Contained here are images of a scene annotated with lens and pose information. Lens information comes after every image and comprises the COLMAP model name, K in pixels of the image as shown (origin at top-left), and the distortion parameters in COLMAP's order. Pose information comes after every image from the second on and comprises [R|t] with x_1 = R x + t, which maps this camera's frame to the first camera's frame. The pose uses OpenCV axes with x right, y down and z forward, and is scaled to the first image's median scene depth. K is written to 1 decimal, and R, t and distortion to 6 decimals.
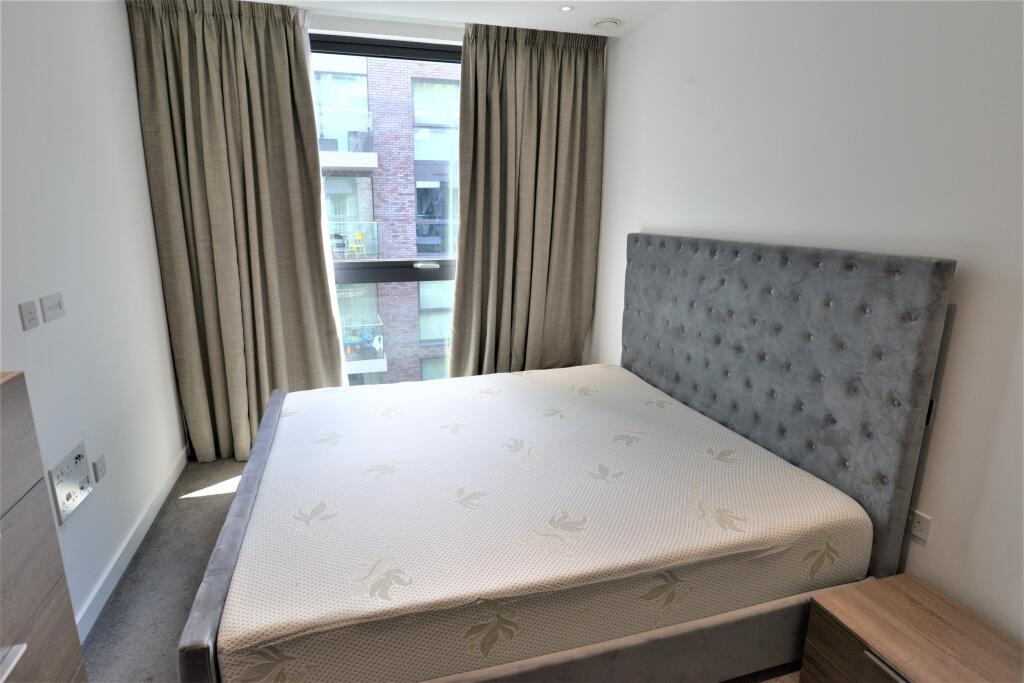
lens RADIAL K [[564.3, 0, 496.0], [0, 564.3, 342.0], [0, 0, 1]] dist [0.018818, 0.000240]
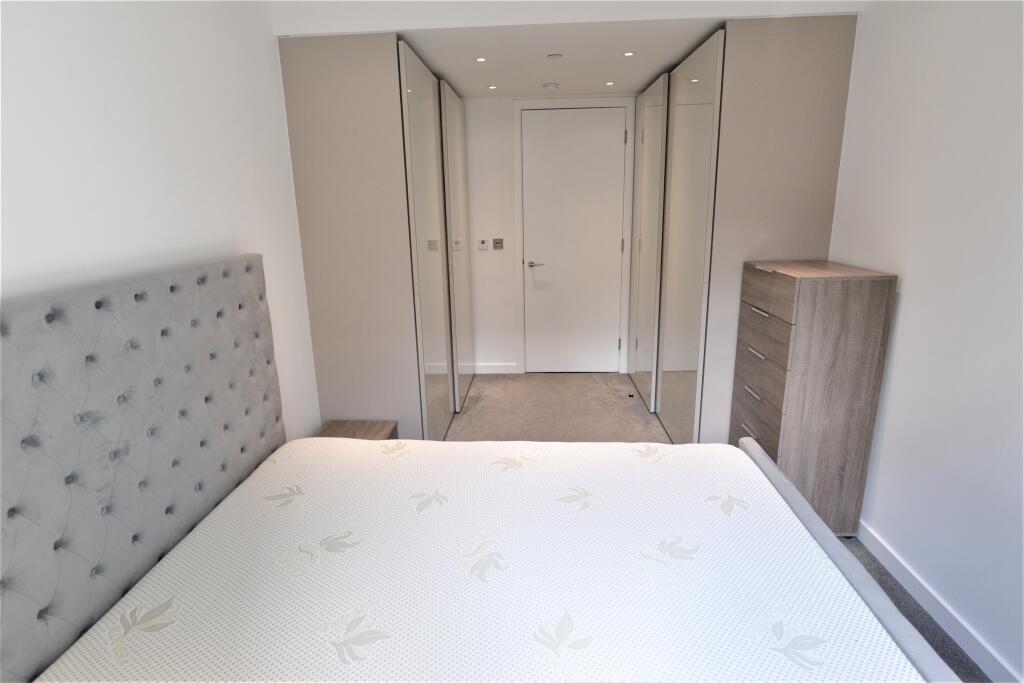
lens RADIAL K [[564.3, 0, 496.0], [0, 564.3, 342.0], [0, 0, 1]] dist [0.018818, 0.000240]
pose [[-0.940016, -0.064929, 0.334893, -0.127080], [0.099147, 0.887339, 0.450333, -0.247555], [-0.326403, 0.456524, -0.827675, 0.968856]]
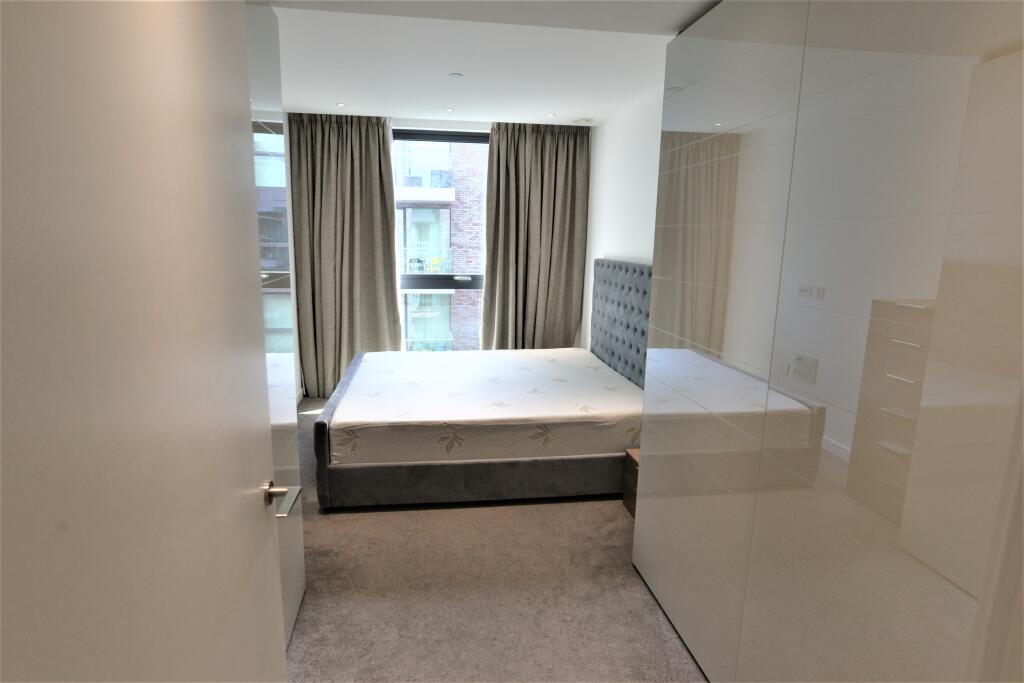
lens RADIAL K [[564.3, 0, 496.0], [0, 564.3, 342.0], [0, 0, 1]] dist [0.018818, 0.000240]
pose [[0.989727, 0.040651, -0.137068, 0.183438], [-0.047185, 0.997883, -0.044760, 0.097254], [0.134958, 0.050768, 0.989550, -0.457133]]
